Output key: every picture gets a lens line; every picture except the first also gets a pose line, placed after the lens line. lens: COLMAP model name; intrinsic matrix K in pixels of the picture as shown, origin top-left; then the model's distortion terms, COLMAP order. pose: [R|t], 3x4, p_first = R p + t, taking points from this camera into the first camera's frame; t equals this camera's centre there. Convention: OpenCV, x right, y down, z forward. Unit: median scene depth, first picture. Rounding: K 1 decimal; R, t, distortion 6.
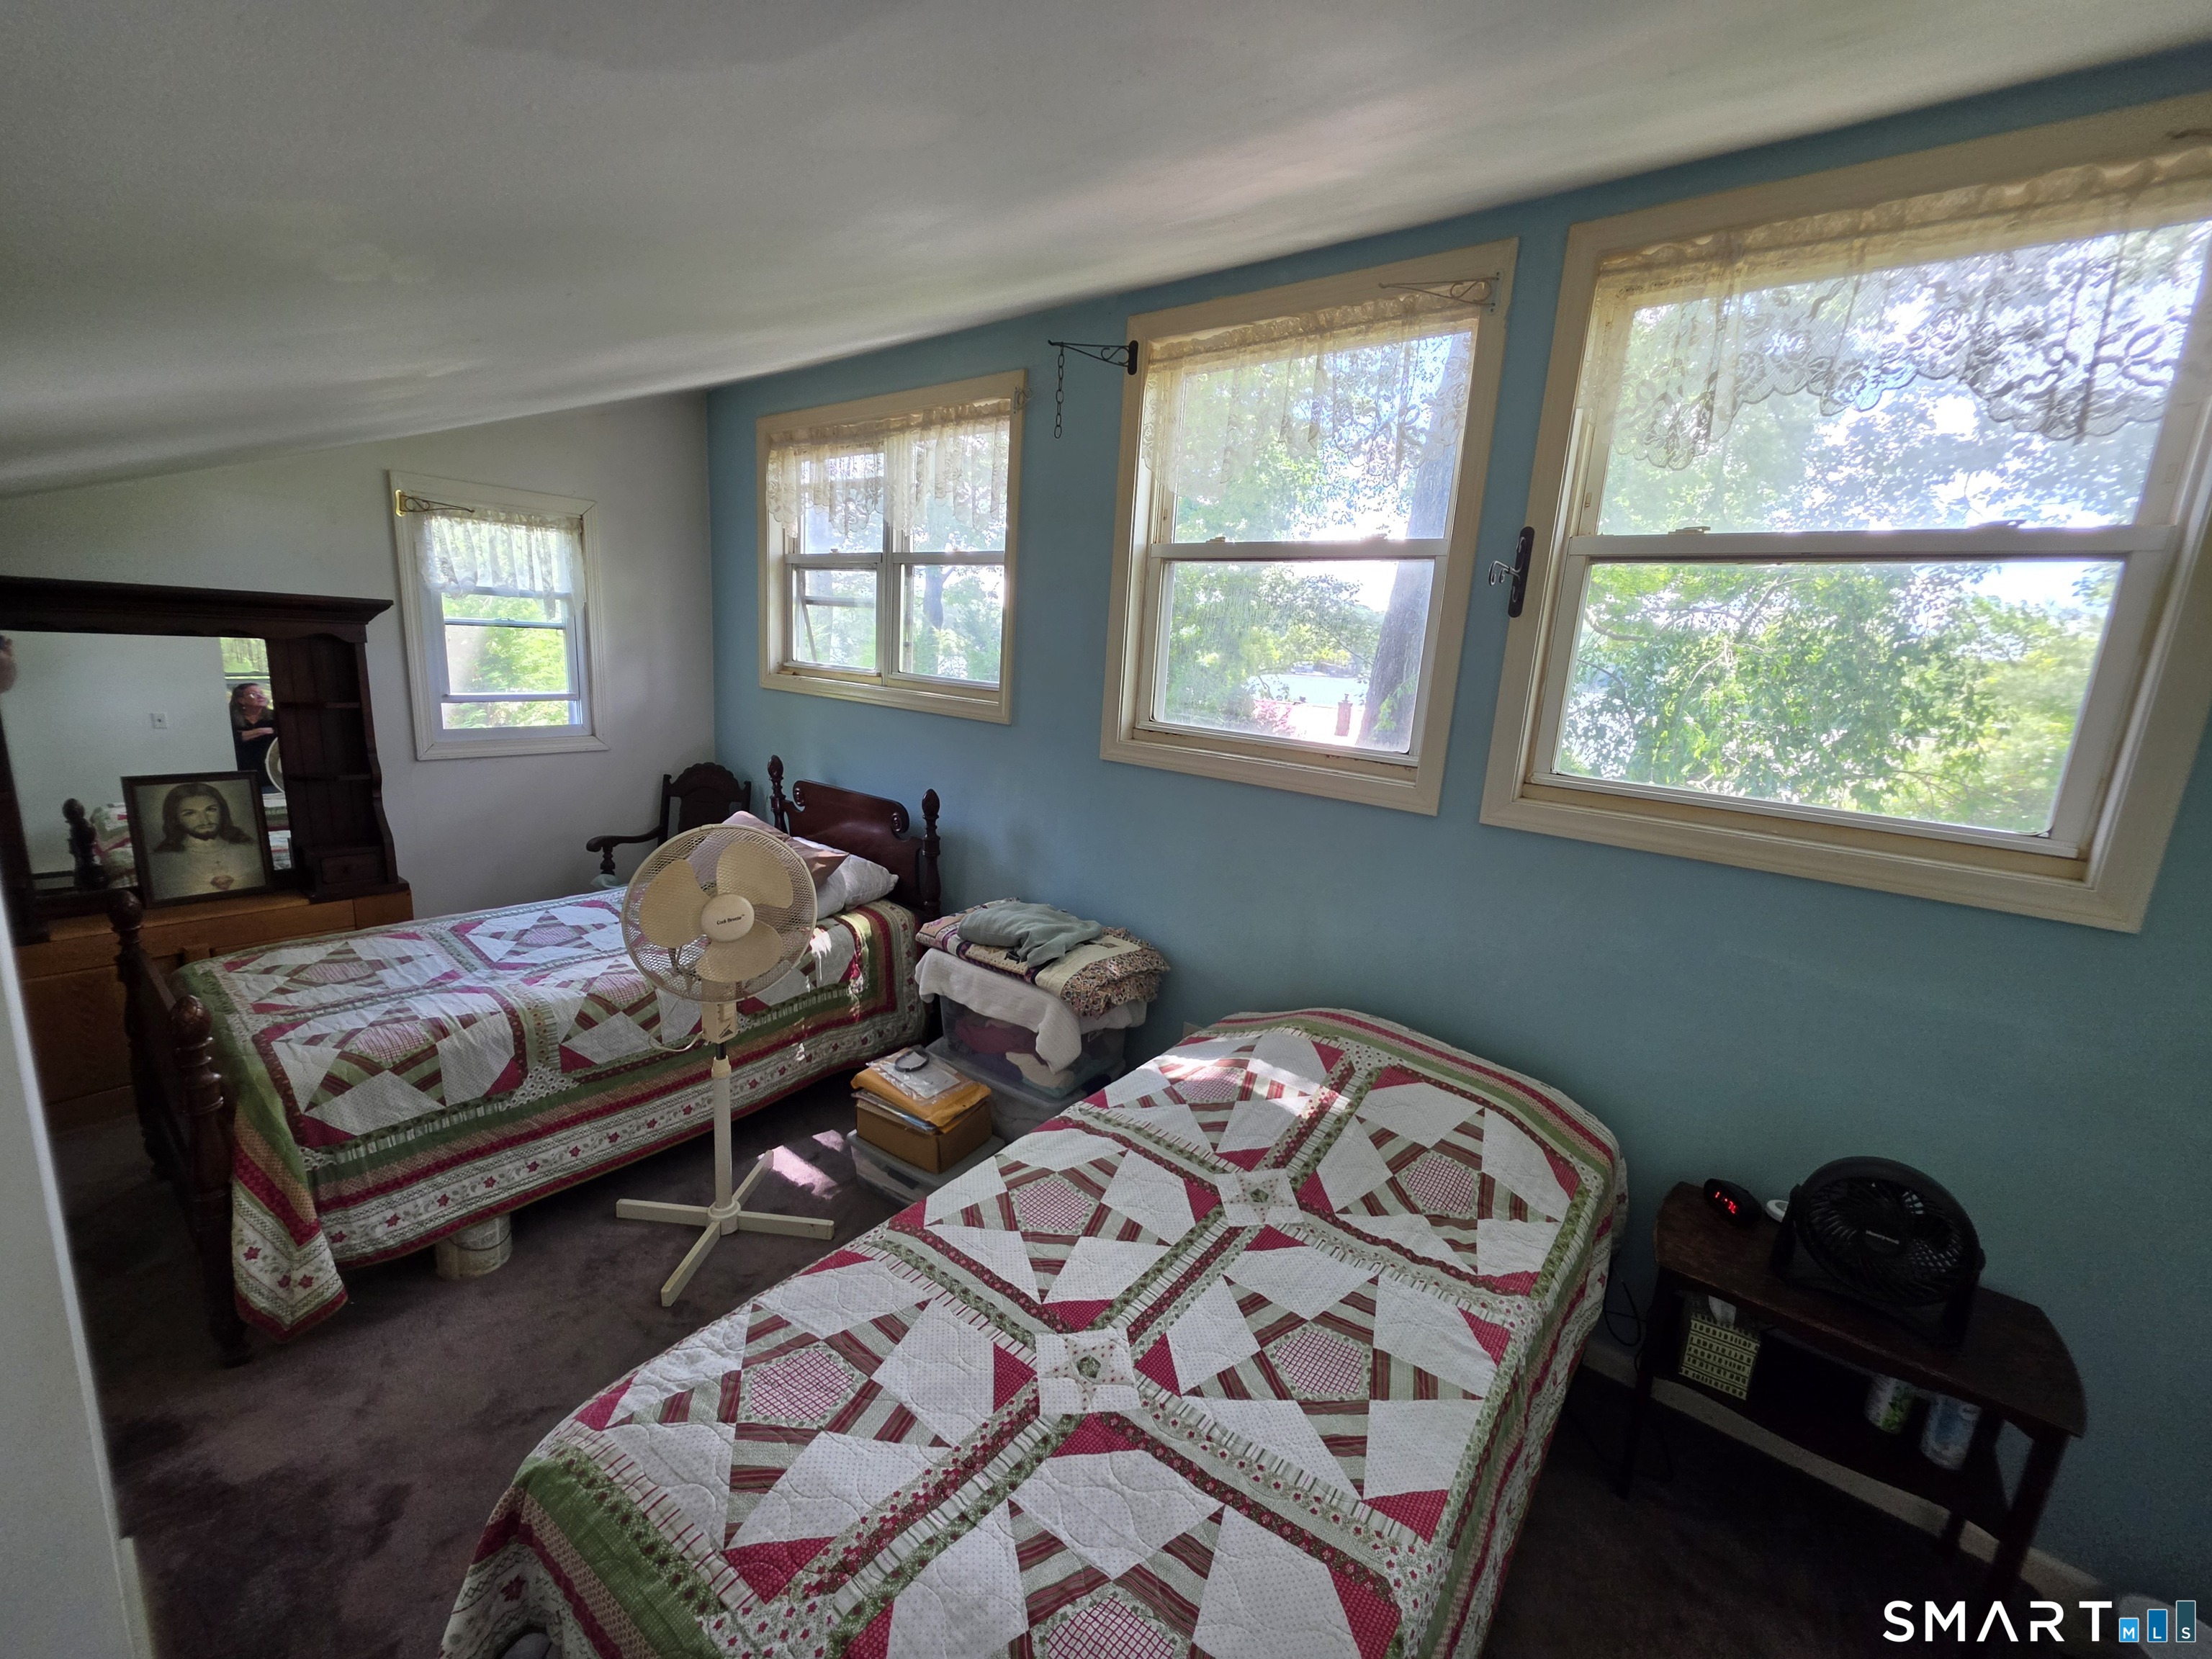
lens RADIAL K [[890.5, 0, 1099.1], [0, 890.5, 837.5], [0, 0, 1]] dist [0.000281, 0.000085]
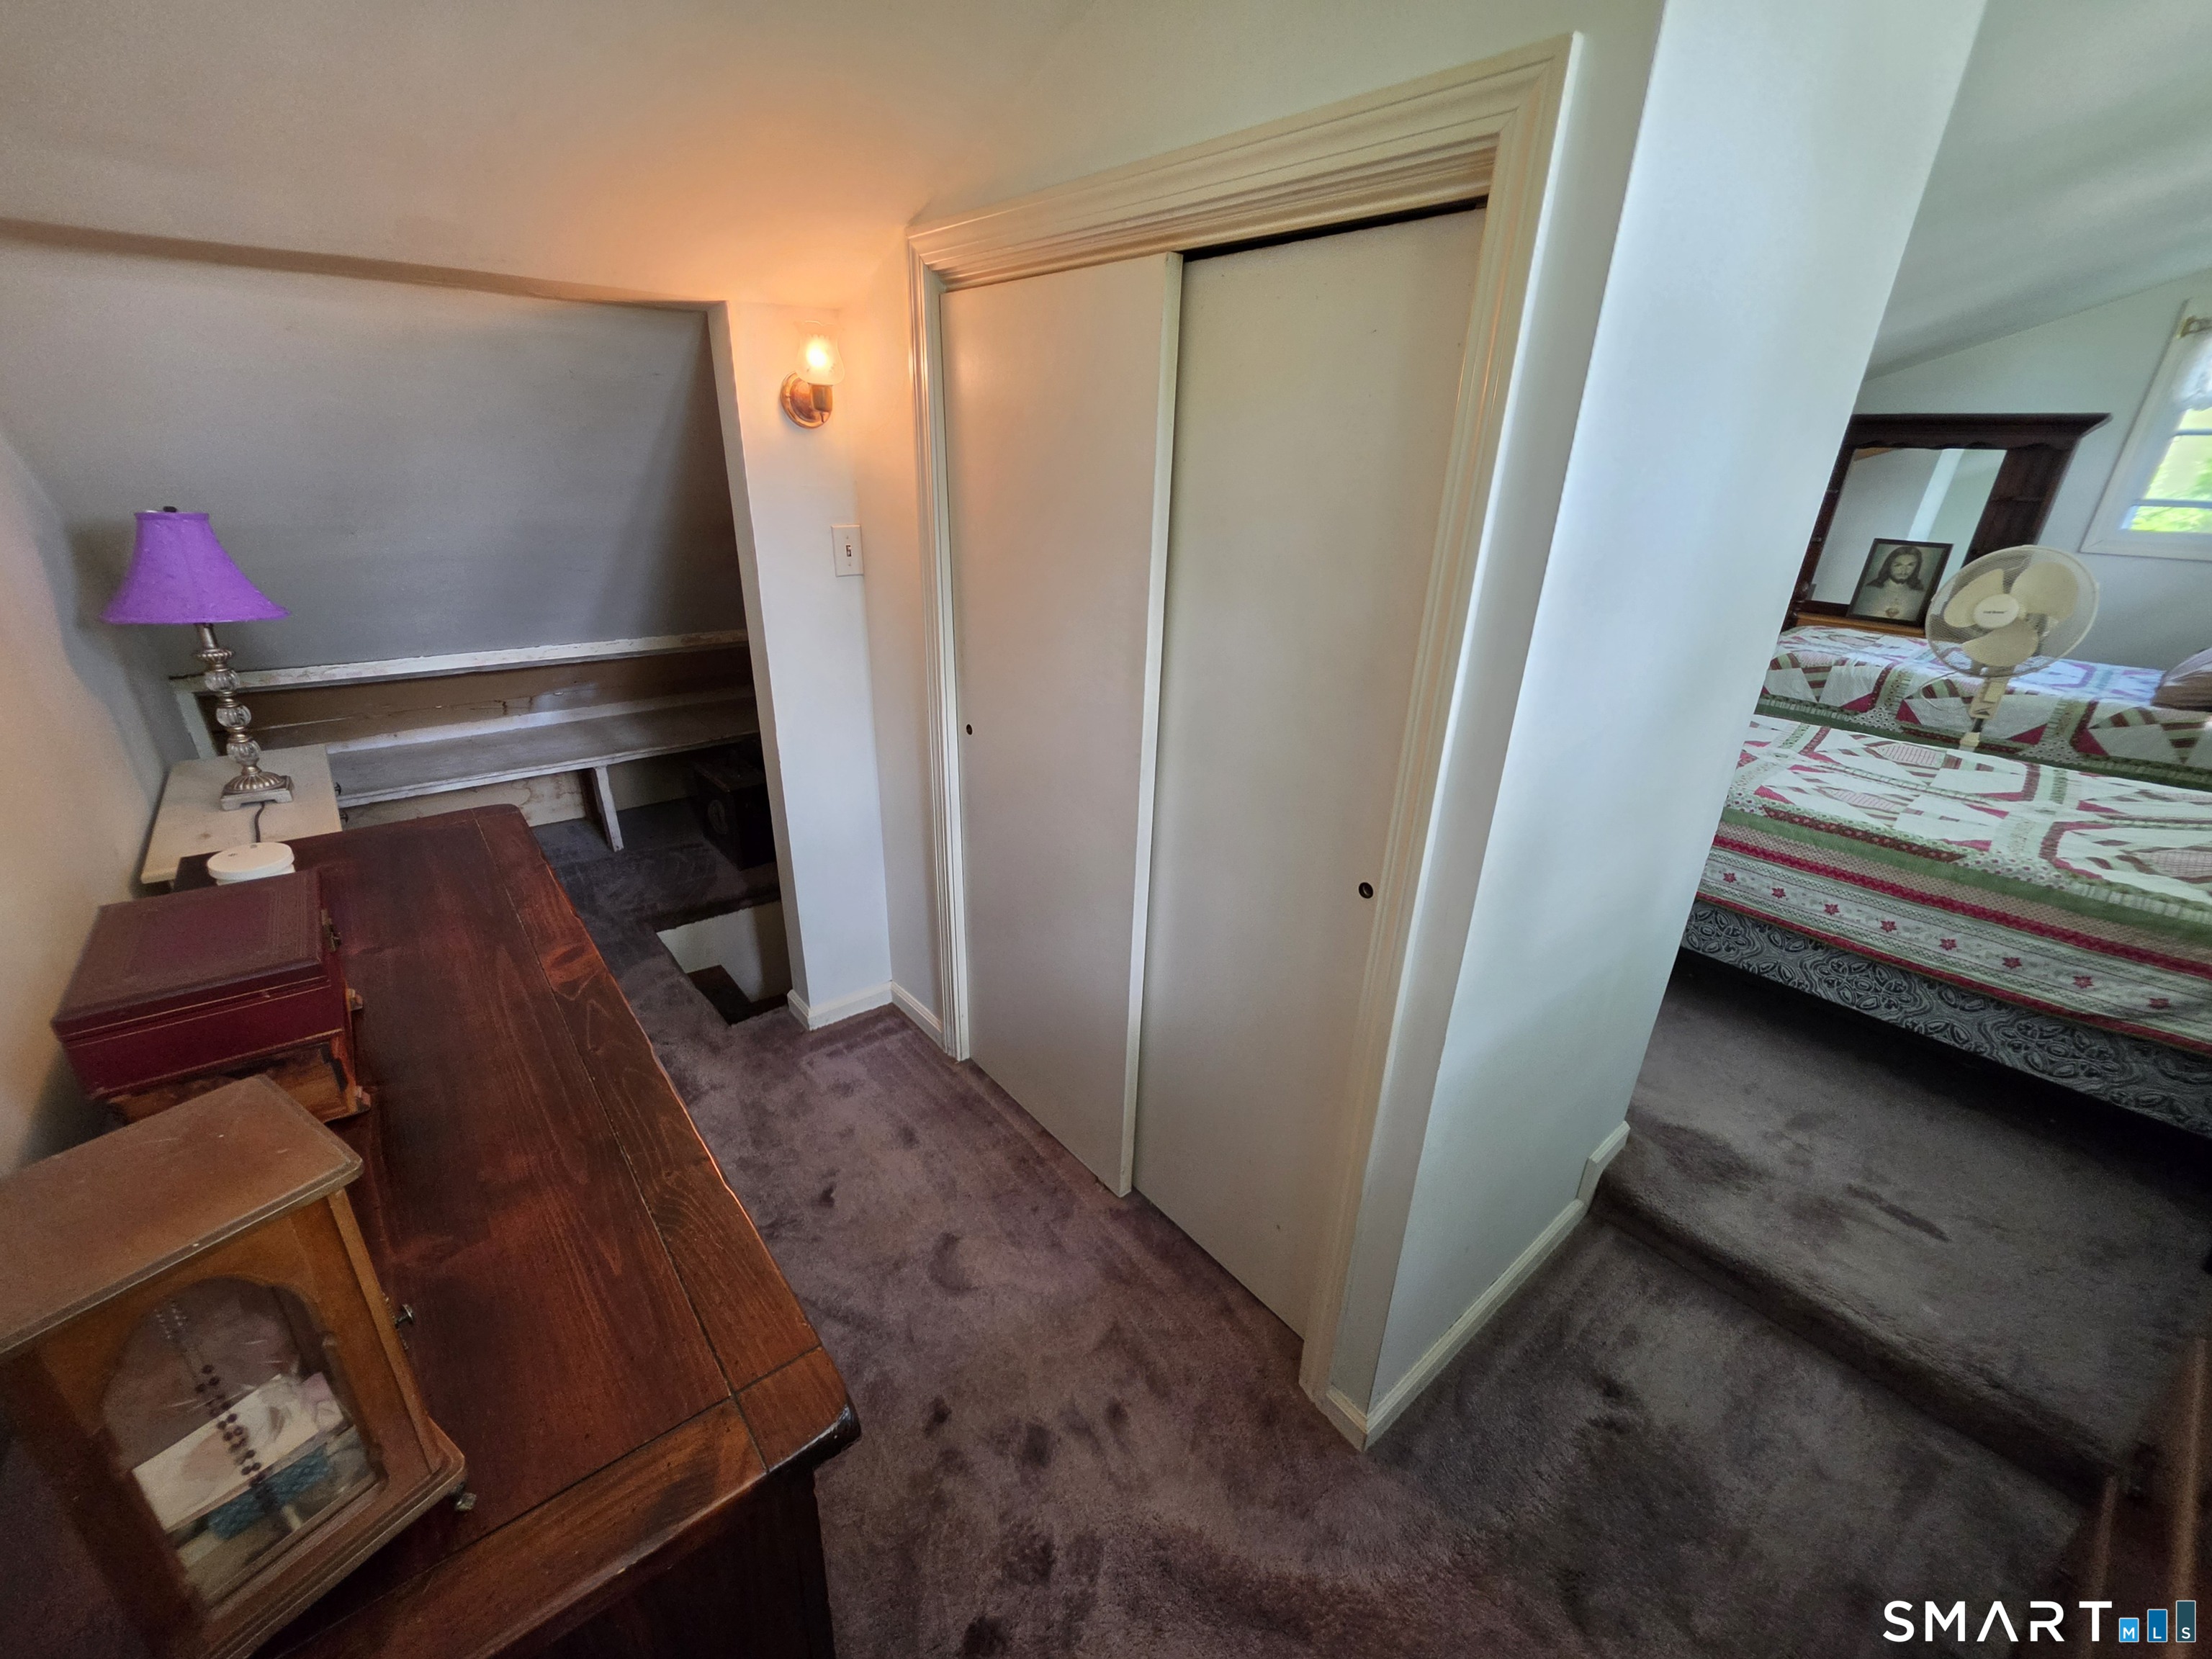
lens RADIAL K [[890.5, 0, 1097.9], [0, 890.5, 831.4], [0, 0, 1]] dist [0.000281, 0.000085]
pose [[-0.197959, 0.326956, -0.924074, 1.462130], [-0.248519, 0.895186, 0.369974, 0.266552], [0.948183, 0.302890, -0.095955, -0.128144]]
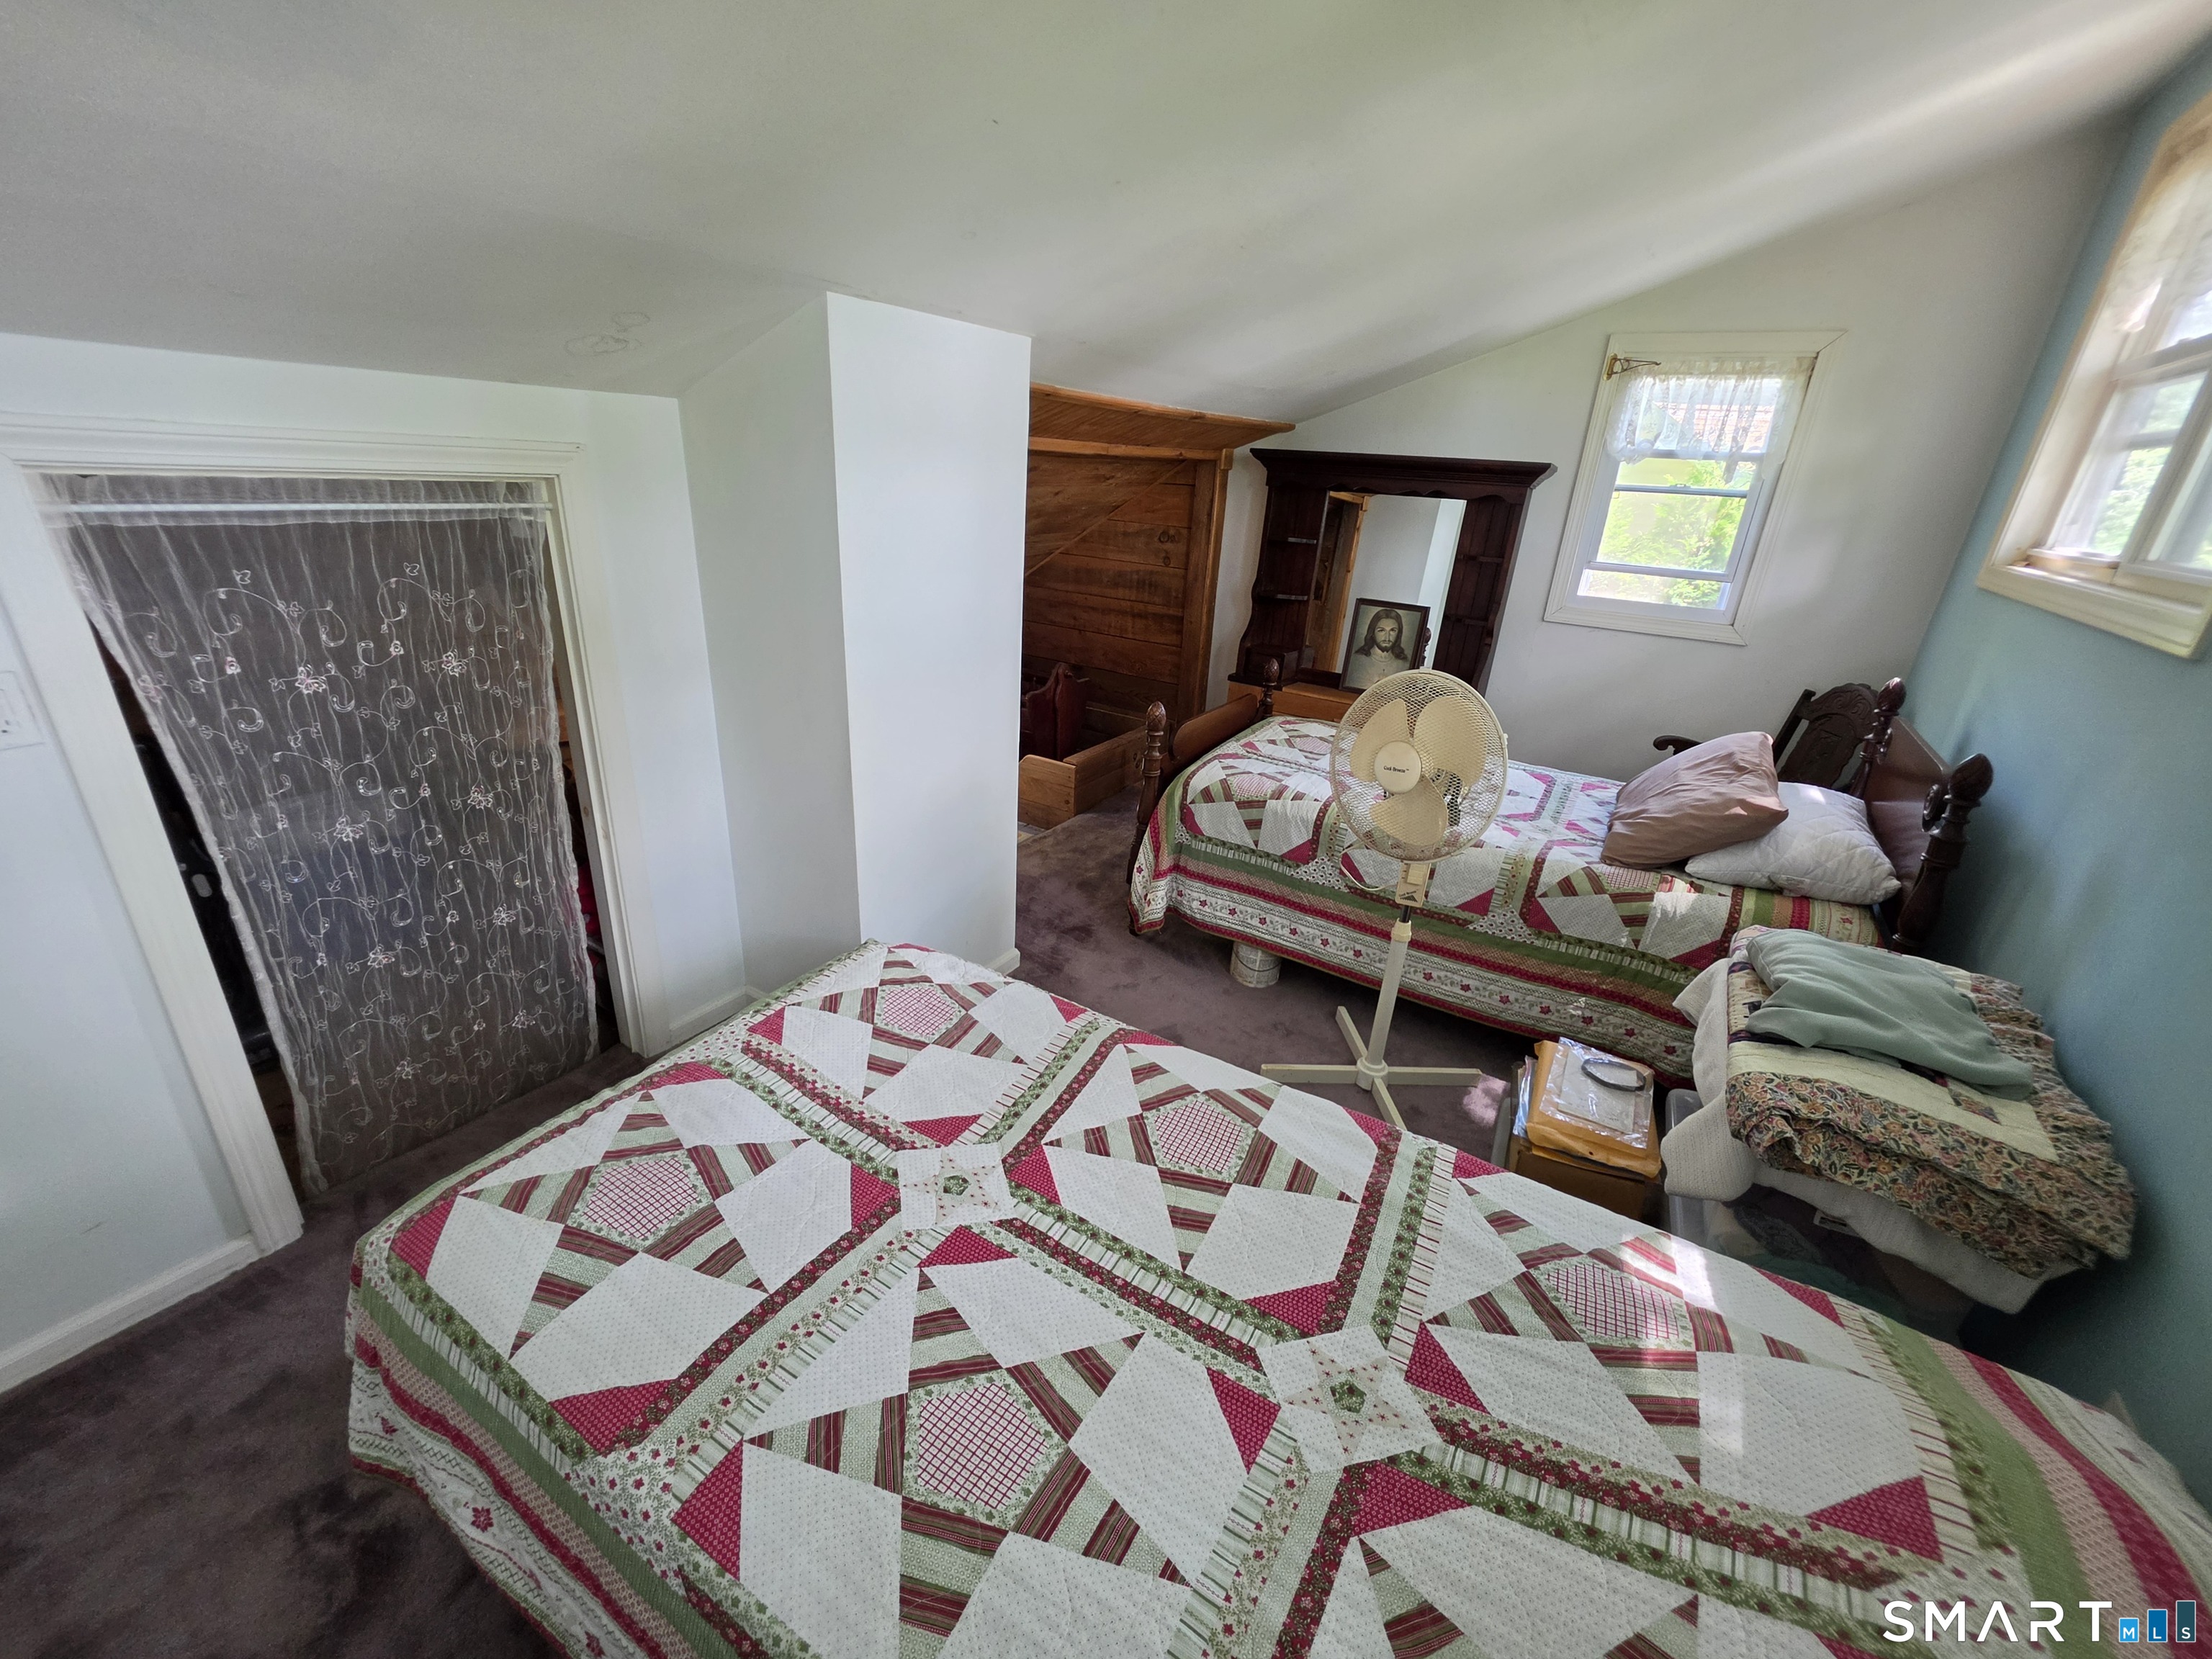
lens RADIAL K [[890.5, 0, 1085.6], [0, 890.5, 830.7], [0, 0, 1]] dist [0.000281, 0.000085]
pose [[0.101718, 0.330212, -0.938410, 0.519146], [-0.262710, 0.918732, 0.294812, -0.045052], [0.959498, 0.216542, 0.180202, 0.597020]]
